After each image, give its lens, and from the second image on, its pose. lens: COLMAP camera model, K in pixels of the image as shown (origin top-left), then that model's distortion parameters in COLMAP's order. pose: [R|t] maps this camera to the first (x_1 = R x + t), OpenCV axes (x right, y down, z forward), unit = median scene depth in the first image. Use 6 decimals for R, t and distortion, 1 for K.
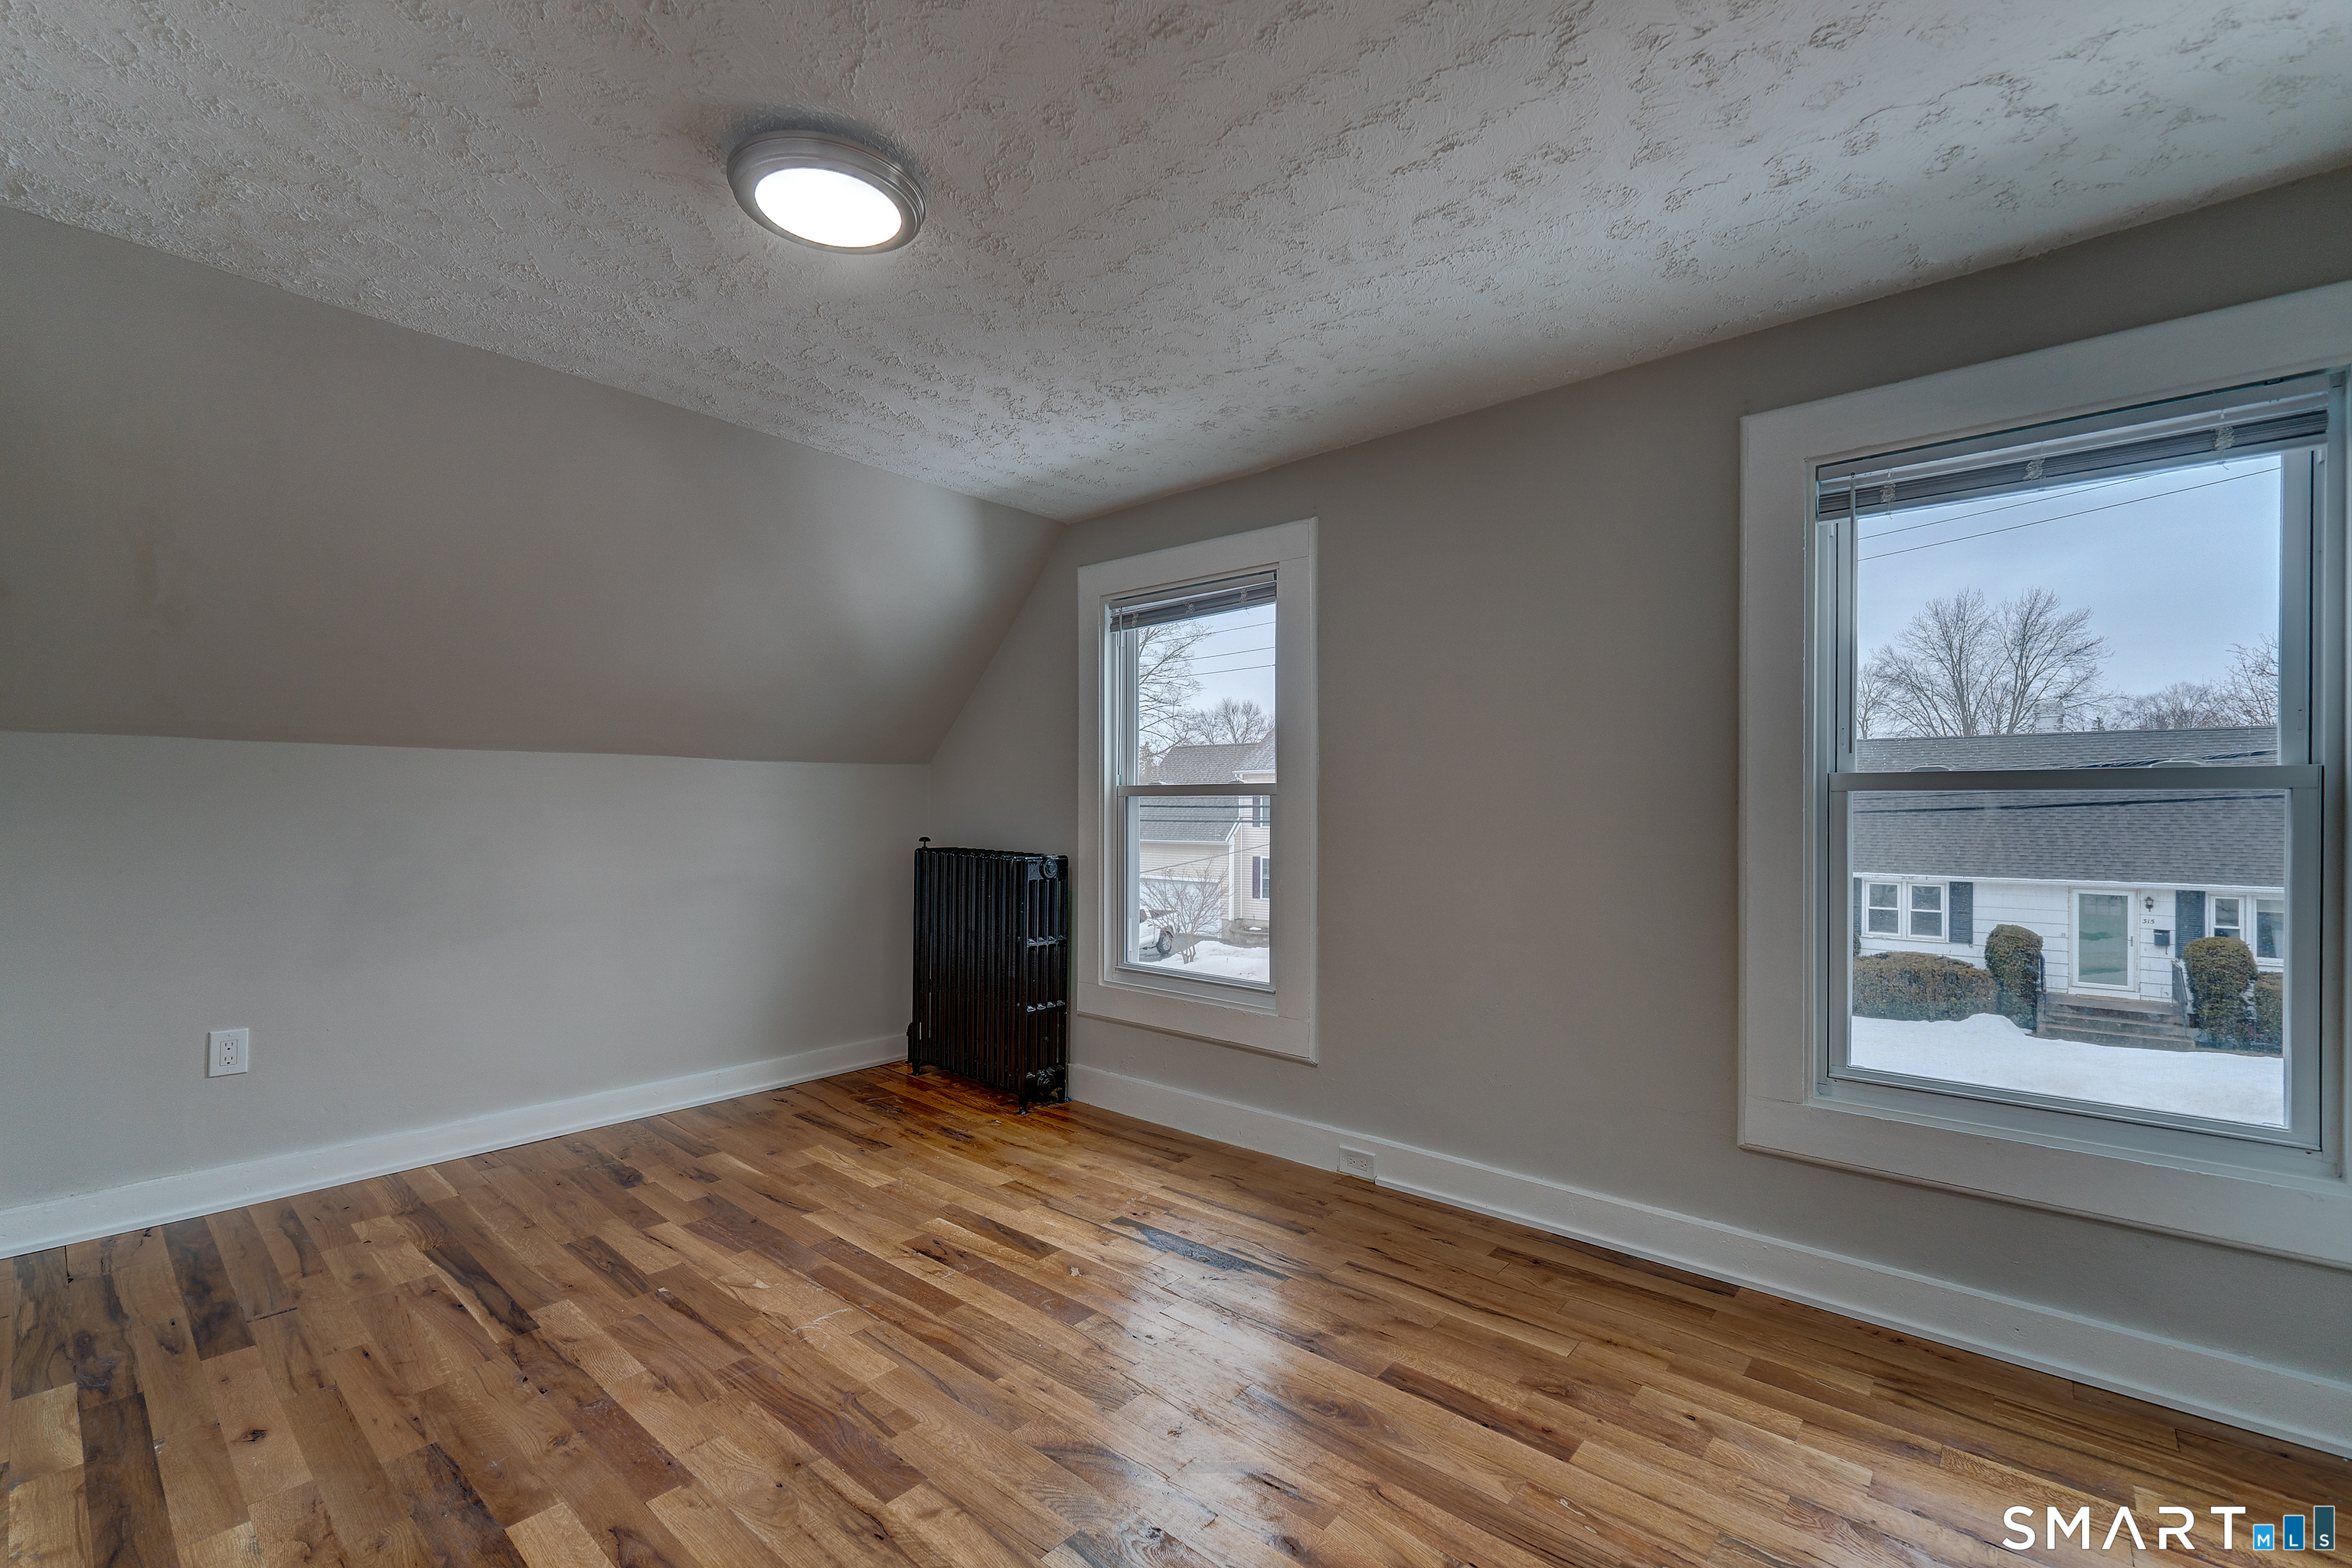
lens RADIAL K [[1035.0, 0, 1172.8], [0, 1035.0, 811.8], [0, 0, 1]] dist [0.001942, 0.000366]
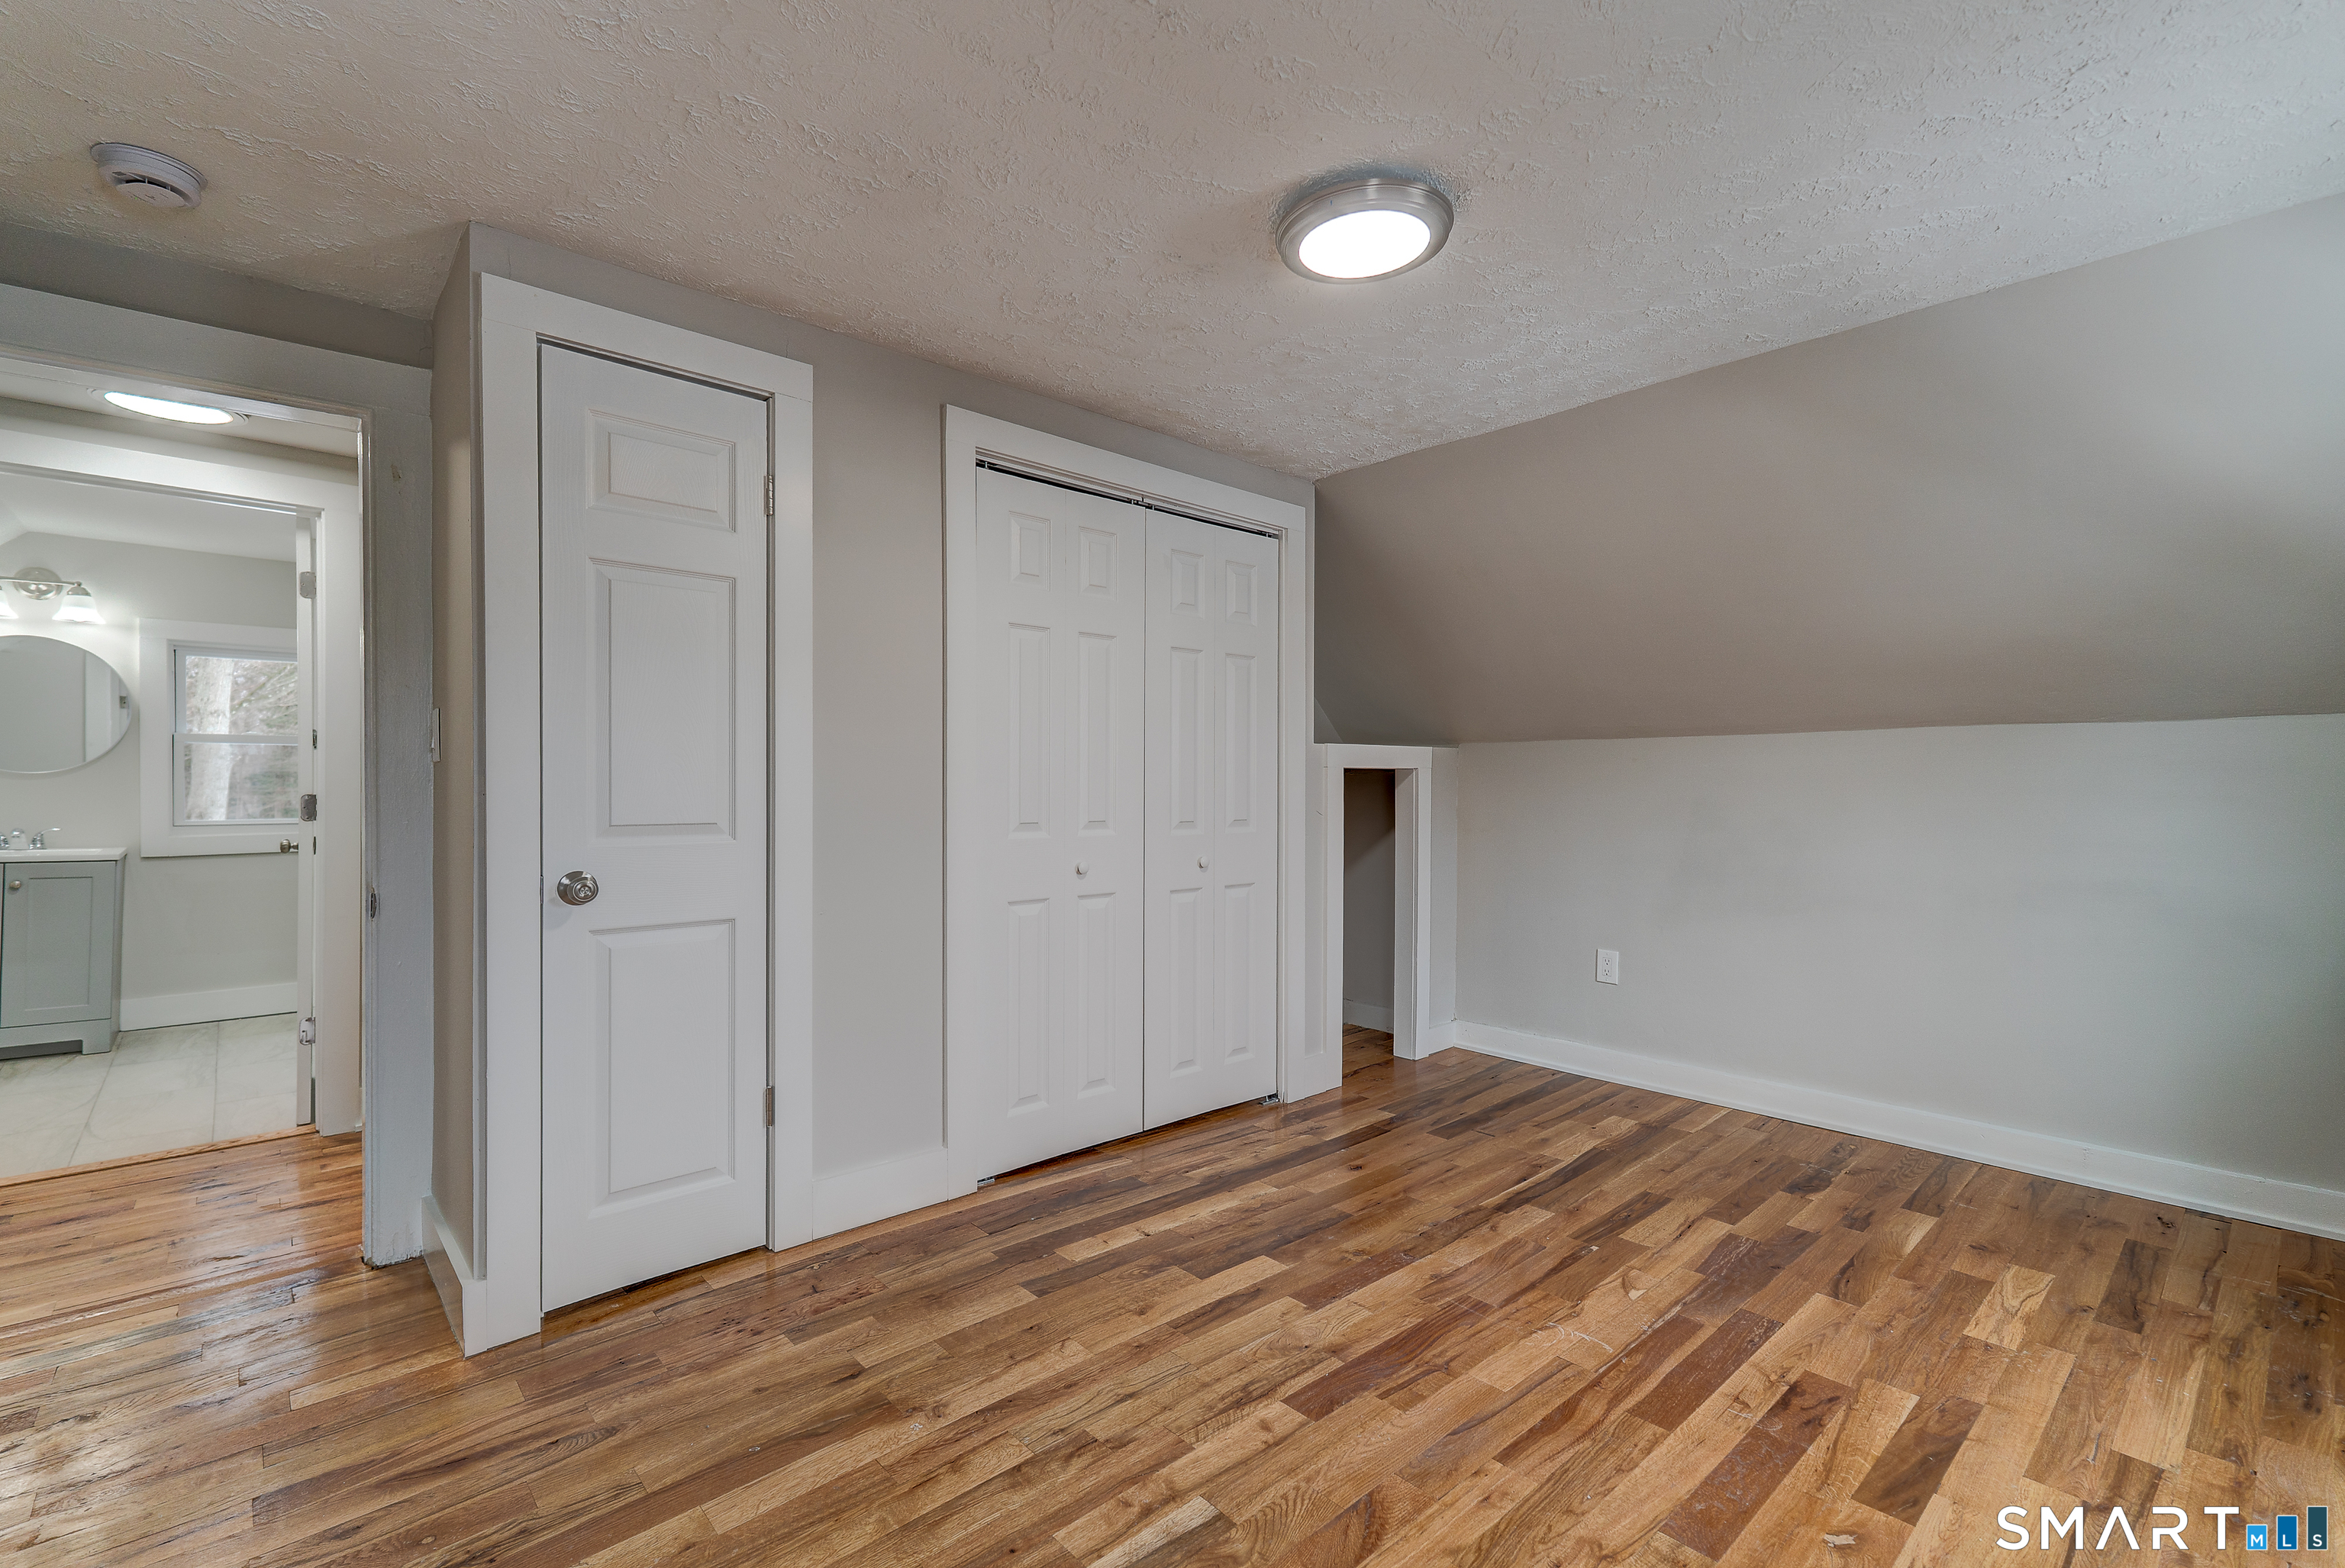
lens RADIAL K [[999.1, 0, 1155.5], [0, 999.1, 782.6], [0, 0, 1]] dist [0.003095, 0.000649]
pose [[-0.148934, -0.009963, -0.988797, 0.557874], [-0.000736, 0.999950, -0.009965, 0.002295], [0.988847, -0.000756, -0.148934, 0.690363]]
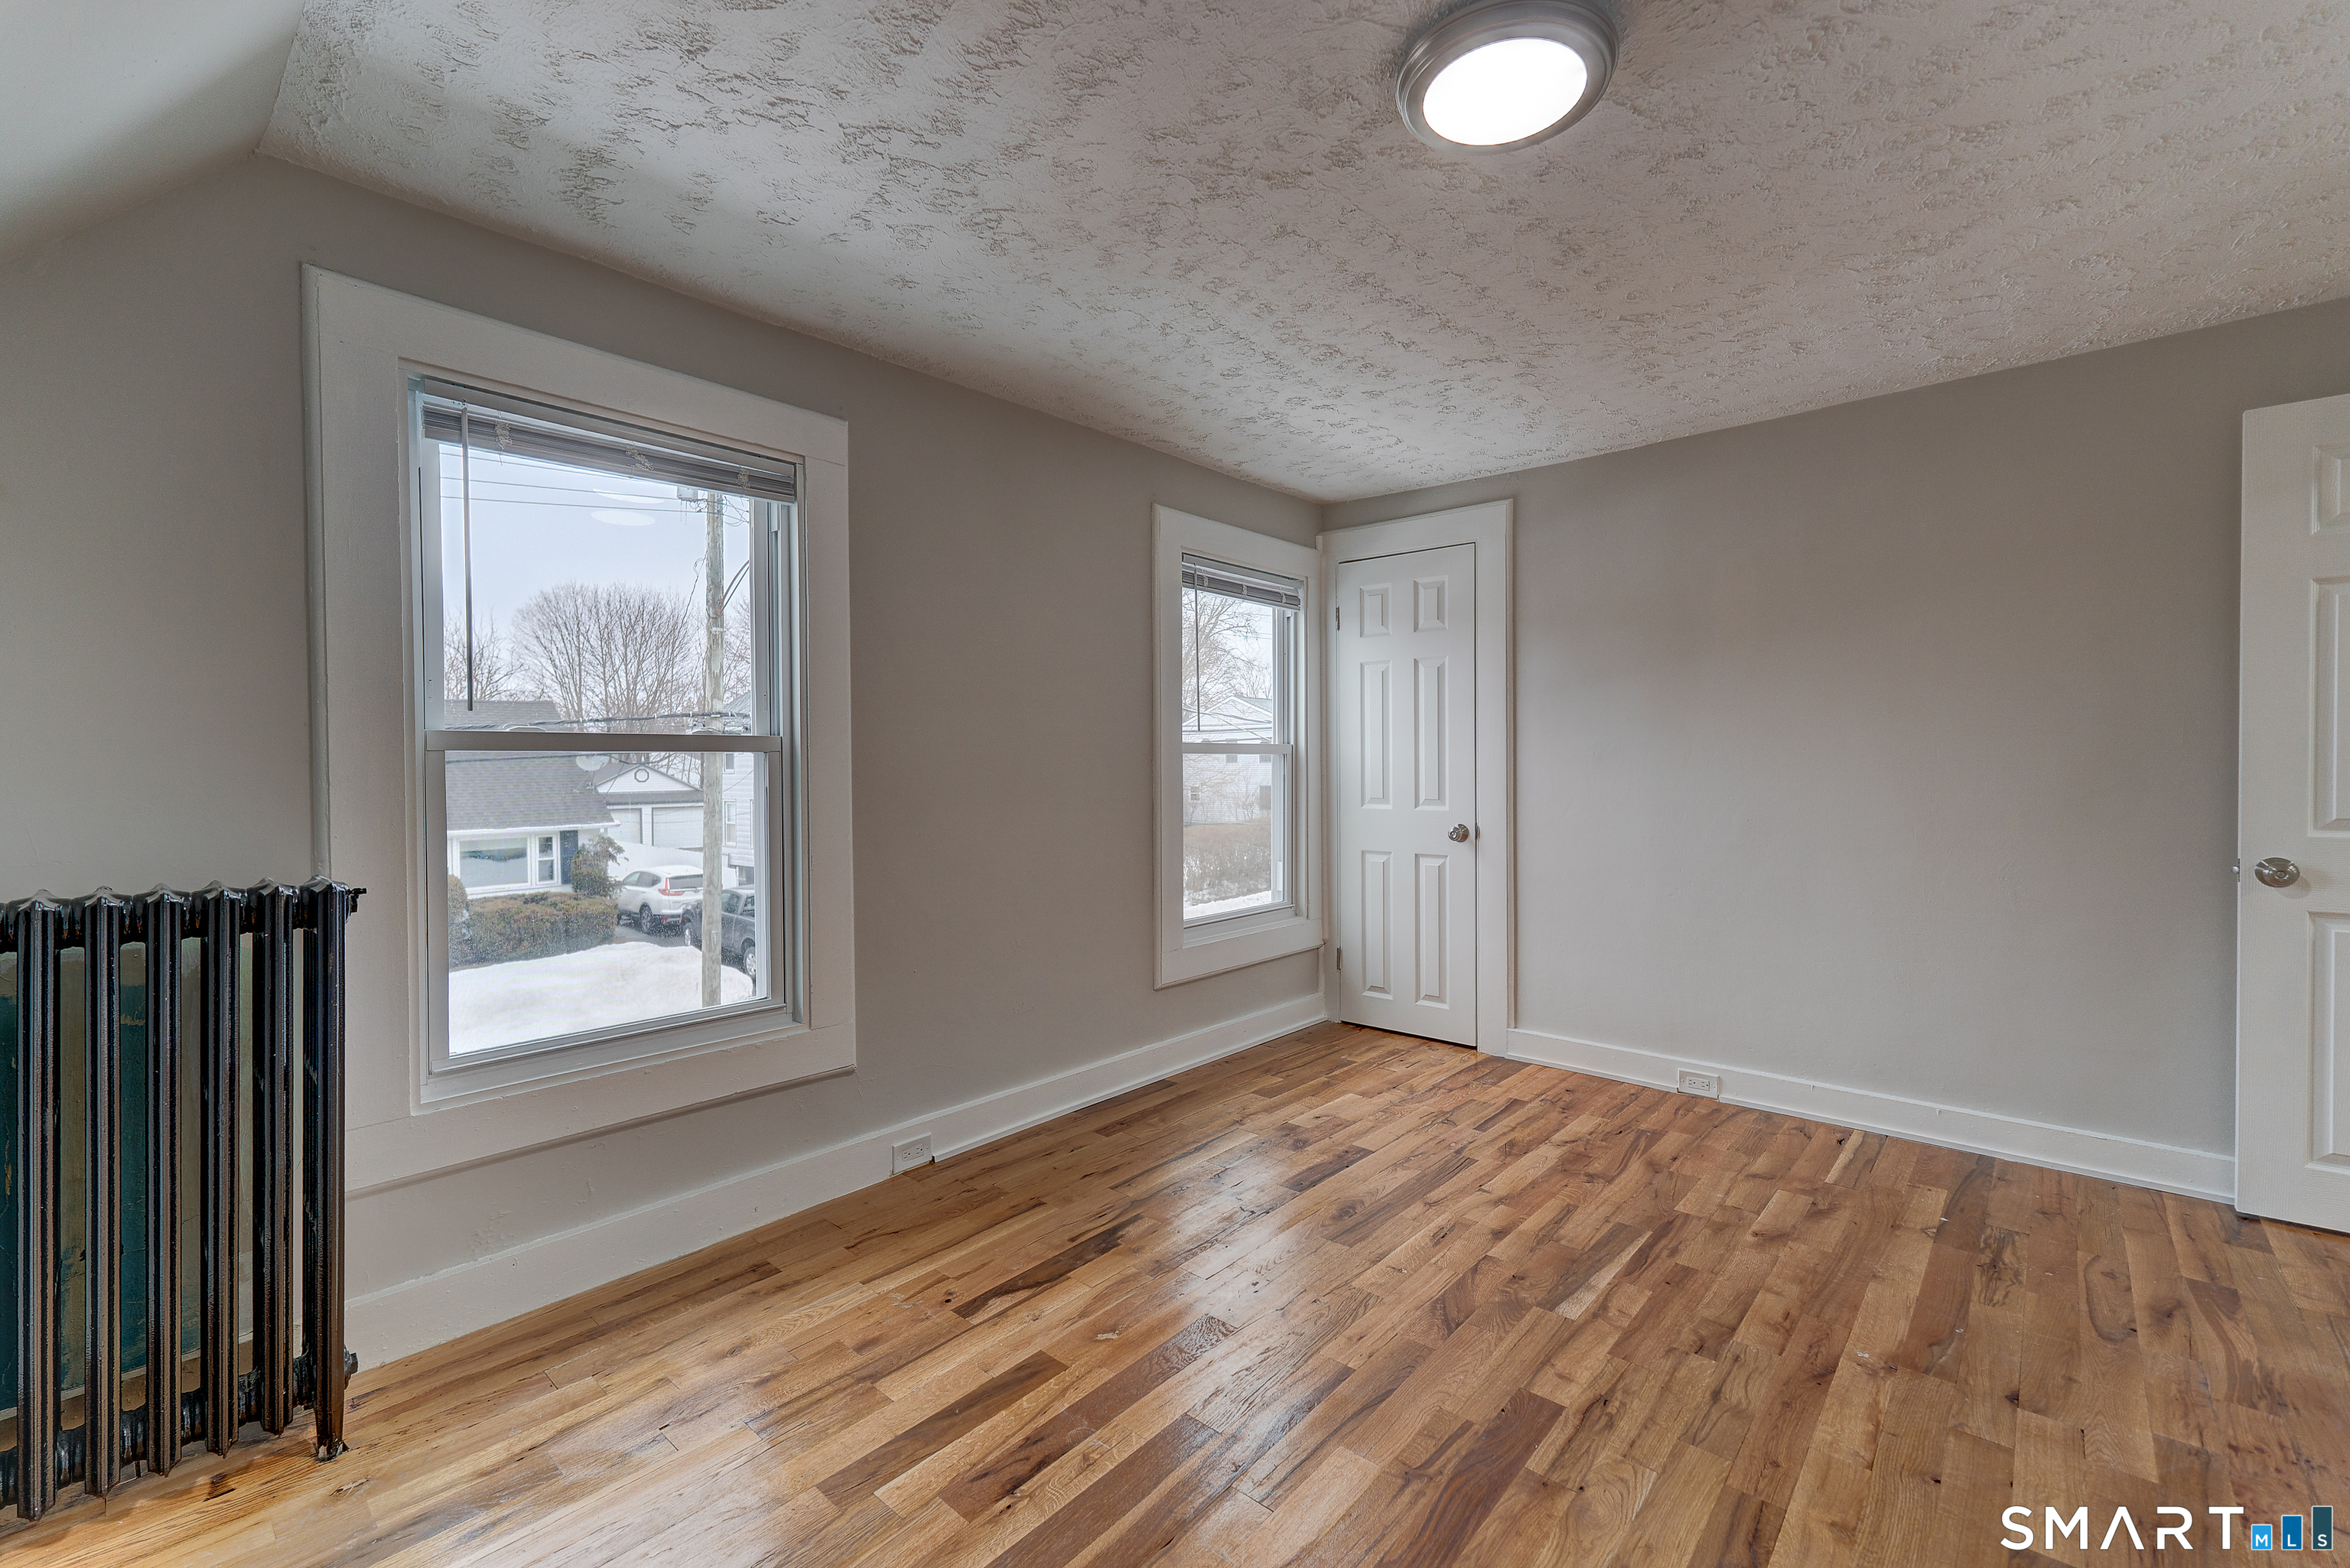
lens RADIAL K [[980.8, 0, 1214.1], [0, 980.8, 781.2], [0, 0, 1]] dist [0.003666, 0.000463]
pose [[-0.022594, -0.023706, 0.999464, -0.863682], [0.009018, 0.999673, 0.023915, -0.012321], [-0.999704, 0.009554, -0.022372, 0.931127]]
